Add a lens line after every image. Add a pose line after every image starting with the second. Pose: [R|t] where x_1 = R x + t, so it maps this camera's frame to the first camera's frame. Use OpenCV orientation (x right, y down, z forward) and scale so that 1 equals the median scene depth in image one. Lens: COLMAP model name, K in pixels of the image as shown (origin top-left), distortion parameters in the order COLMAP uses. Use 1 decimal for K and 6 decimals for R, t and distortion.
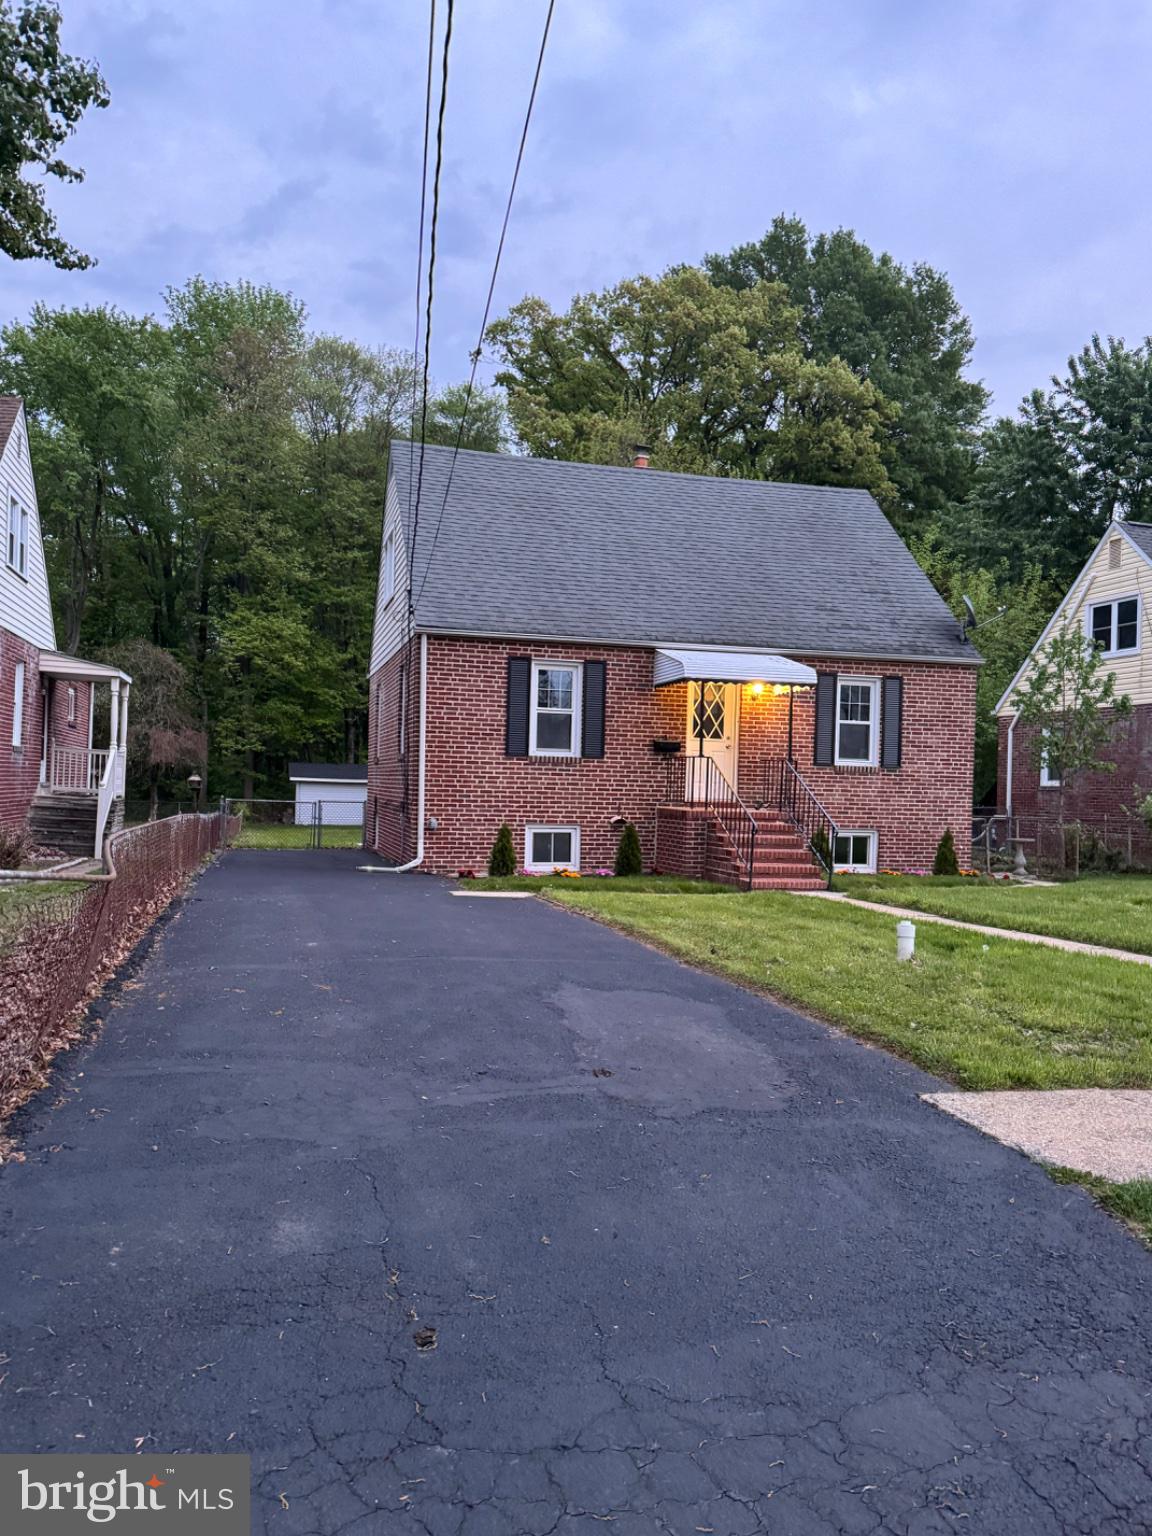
lens RADIAL K [[1115.2, 0, 563.8], [0, 1115.2, 779.3], [0, 0, 1]] dist [0.177706, -0.367206]
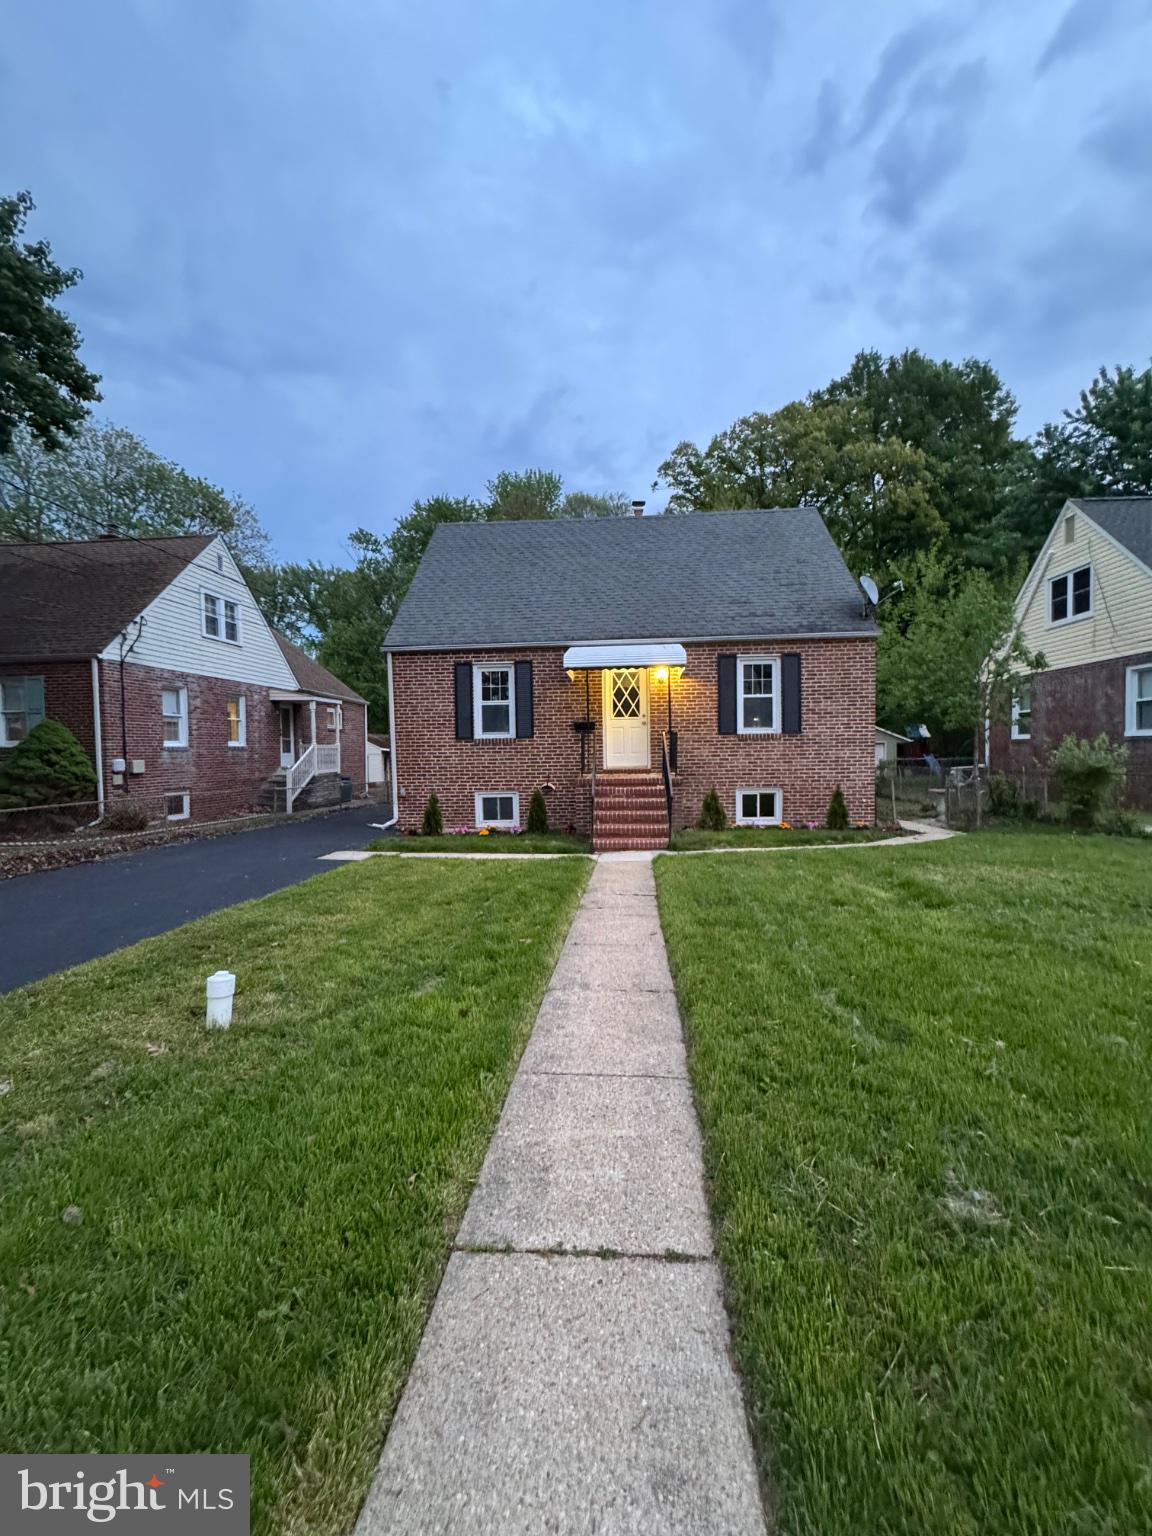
lens RADIAL K [[618.1, 0, 577.7], [0, 618.1, 771.1], [0, 0, 1]] dist [-0.002811, -0.000015]
pose [[0.940121, -0.029501, -0.339562, 0.279831], [0.042647, 0.998599, 0.031316, -0.000757], [0.338162, -0.043922, 0.940062, 0.312991]]
